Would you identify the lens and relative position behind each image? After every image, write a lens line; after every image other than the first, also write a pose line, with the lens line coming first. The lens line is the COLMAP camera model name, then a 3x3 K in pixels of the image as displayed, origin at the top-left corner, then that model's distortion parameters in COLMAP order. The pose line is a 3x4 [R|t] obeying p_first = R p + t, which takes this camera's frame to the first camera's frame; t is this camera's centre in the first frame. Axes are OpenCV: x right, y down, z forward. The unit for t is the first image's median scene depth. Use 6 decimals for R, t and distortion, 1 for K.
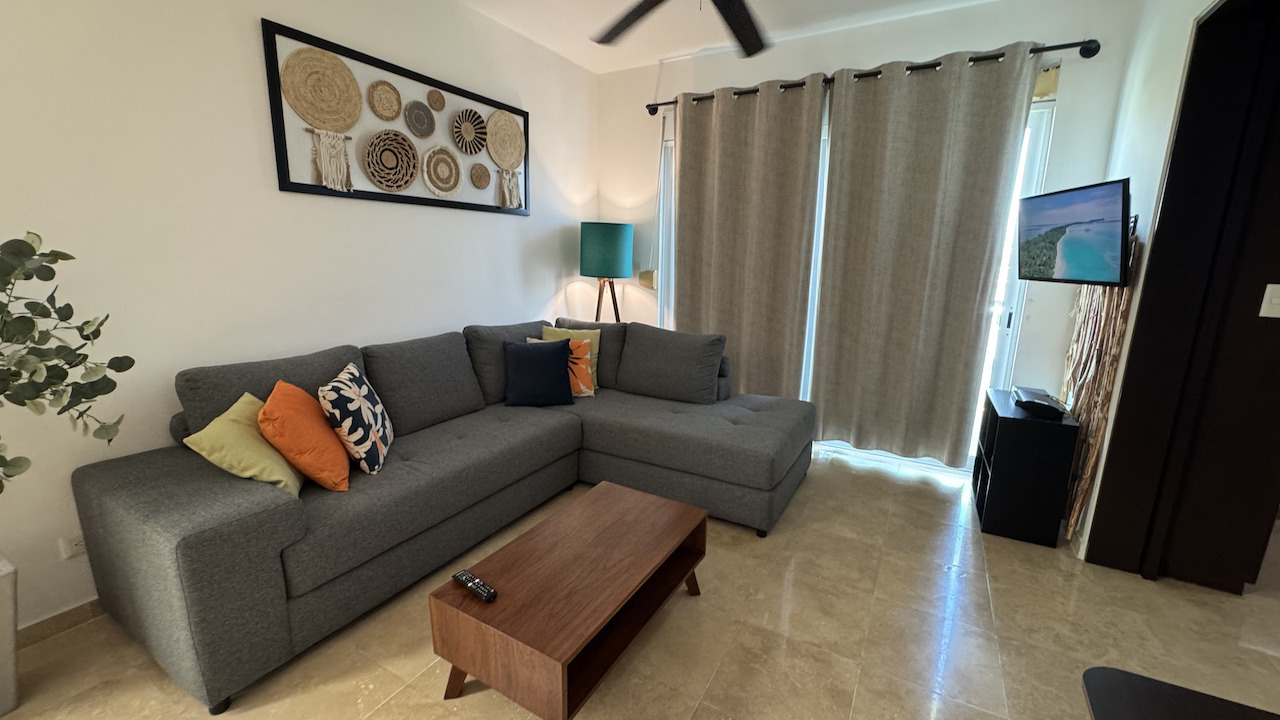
lens RADIAL K [[514.8, 0, 639.5], [0, 514.8, 359.0], [0, 0, 1]] dist [-0.002002, 0.000064]
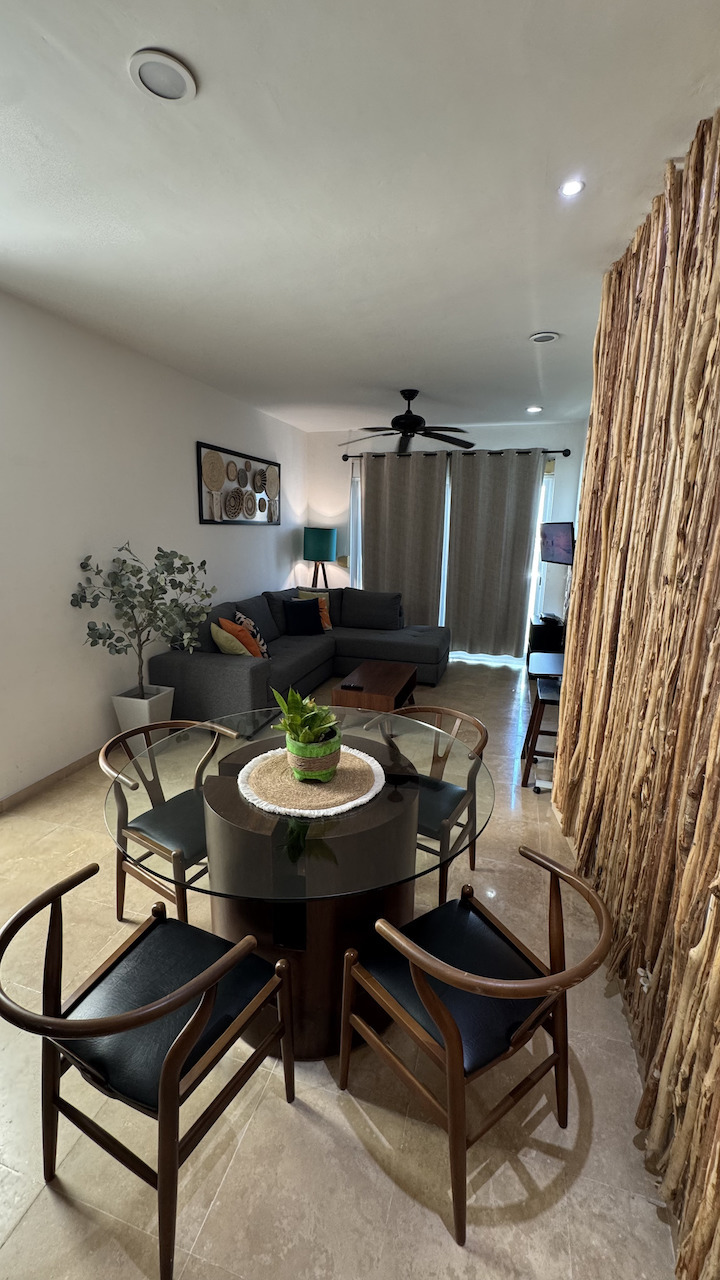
lens RADIAL K [[514.8, 0, 357.4], [0, 514.8, 639.7], [0, 0, 1]] dist [-0.002002, 0.000064]
pose [[0.974129, -0.049379, 0.220534, -0.385446], [0.044798, 0.998665, 0.025729, 0.062836], [-0.221510, -0.015184, 0.975040, -0.725800]]
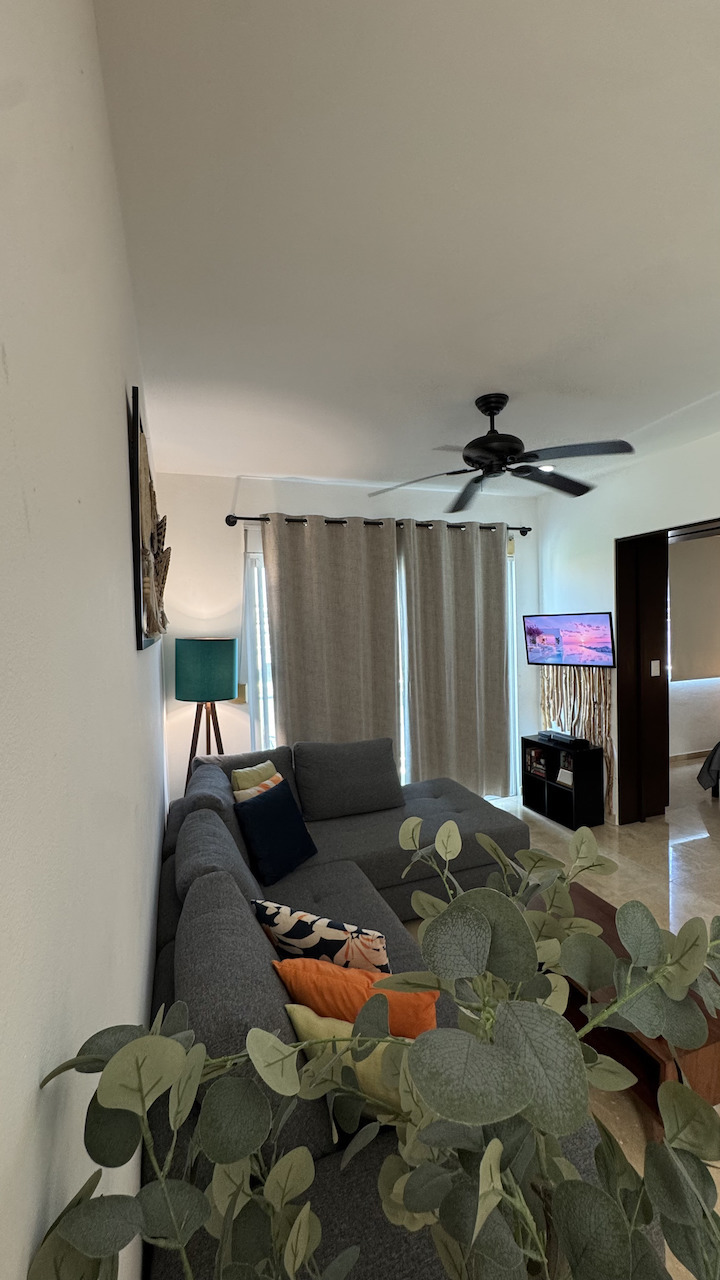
lens RADIAL K [[514.8, 0, 357.8], [0, 514.8, 644.8], [0, 0, 1]] dist [-0.002002, 0.000064]
pose [[0.652233, -0.069471, 0.754829, -0.668675], [0.191188, 0.978674, -0.075129, -0.162994], [-0.733512, 0.193315, 0.651605, 0.281683]]
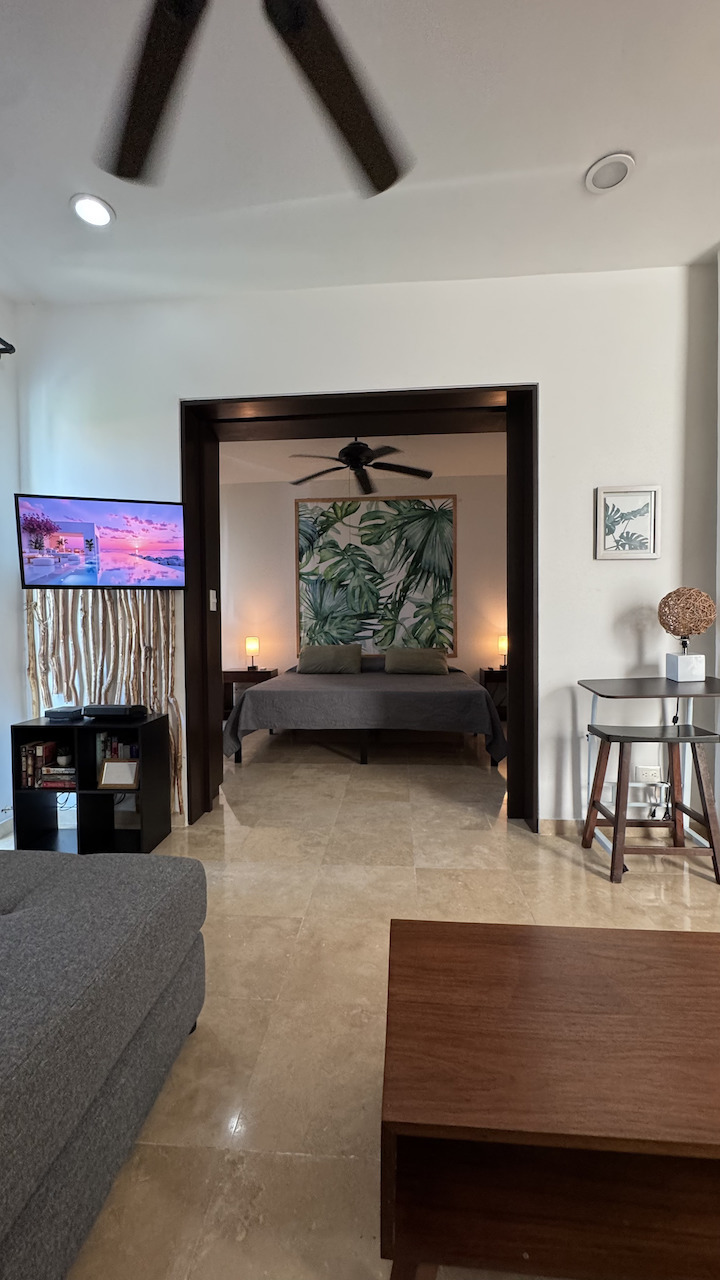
lens RADIAL K [[514.8, 0, 361.3], [0, 514.8, 637.2], [0, 0, 1]] dist [-0.002002, 0.000064]
pose [[-0.416435, -0.032603, 0.908581, -0.231302], [0.180599, 0.976475, 0.117814, -0.061770], [-0.891048, 0.213151, -0.400750, 0.716565]]
